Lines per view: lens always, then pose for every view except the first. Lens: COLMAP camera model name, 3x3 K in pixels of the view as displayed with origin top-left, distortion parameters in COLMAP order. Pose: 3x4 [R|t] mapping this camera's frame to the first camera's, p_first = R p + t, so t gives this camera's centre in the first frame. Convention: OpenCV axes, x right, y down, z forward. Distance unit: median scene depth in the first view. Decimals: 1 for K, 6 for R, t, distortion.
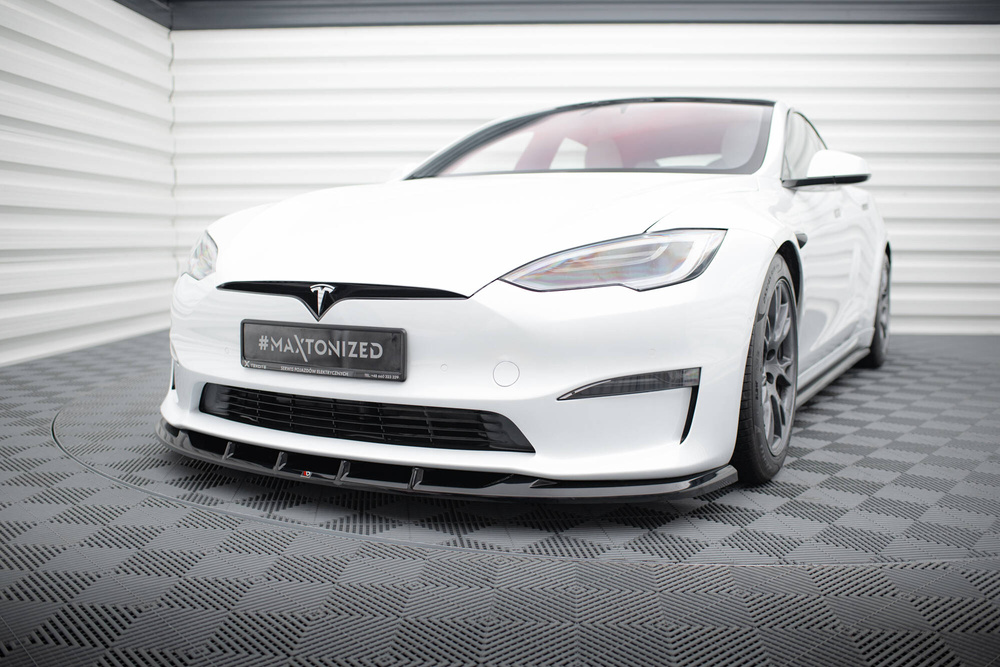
lens RADIAL K [[974.2, 0, 500.0], [0, 974.2, 333.5], [0, 0, 1]] dist [-0.086908, 0.014924]
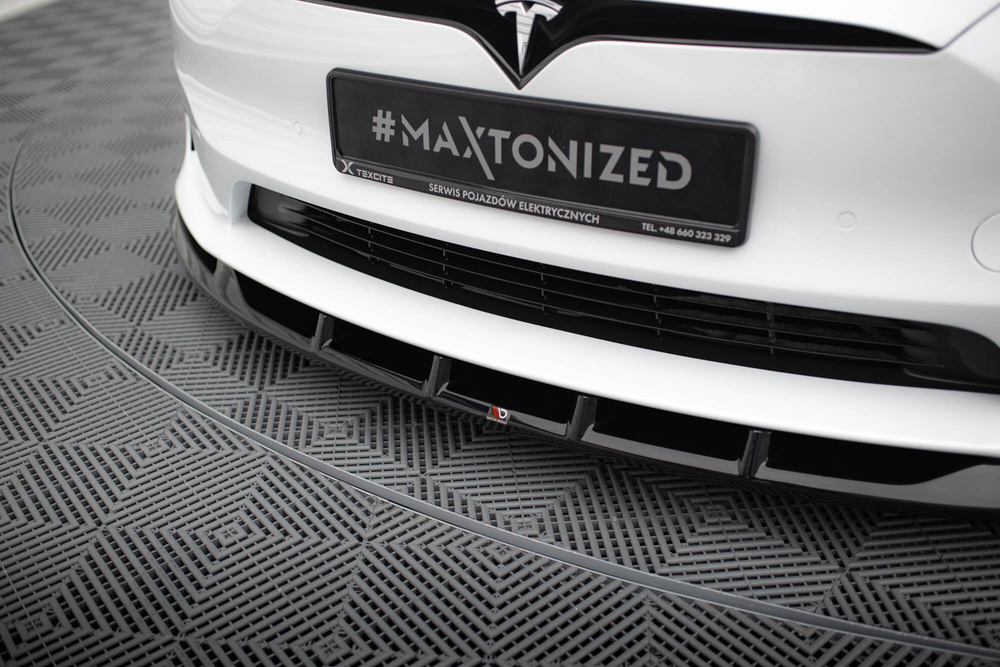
lens RADIAL K [[974.2, 0, 500.0], [0, 974.2, 333.5], [0, 0, 1]] dist [-0.086908, 0.014924]
pose [[0.999431, -0.009146, -0.032475, -0.181877], [0.021377, 0.916349, 0.399809, -0.082861], [0.026102, -0.400275, 0.916023, 0.569693]]
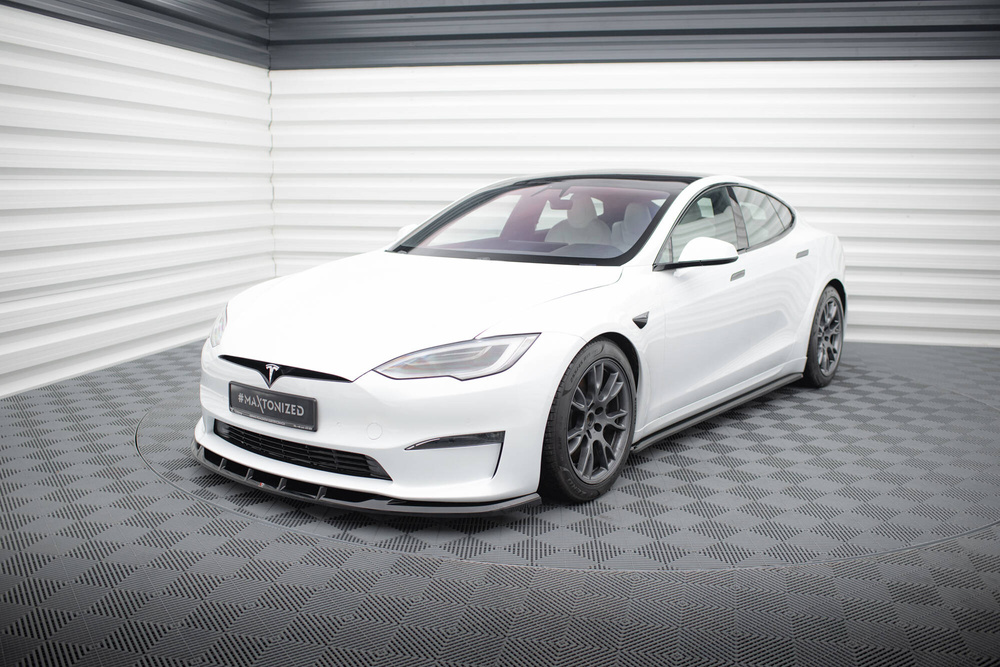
lens RADIAL K [[974.2, 0, 500.0], [0, 974.2, 333.5], [0, 0, 1]] dist [-0.086908, 0.014924]
pose [[0.987039, 0.028922, -0.157850, 0.419051], [-0.019998, 0.998126, 0.057836, -0.196751], [0.159227, -0.053930, 0.985768, -0.468843]]
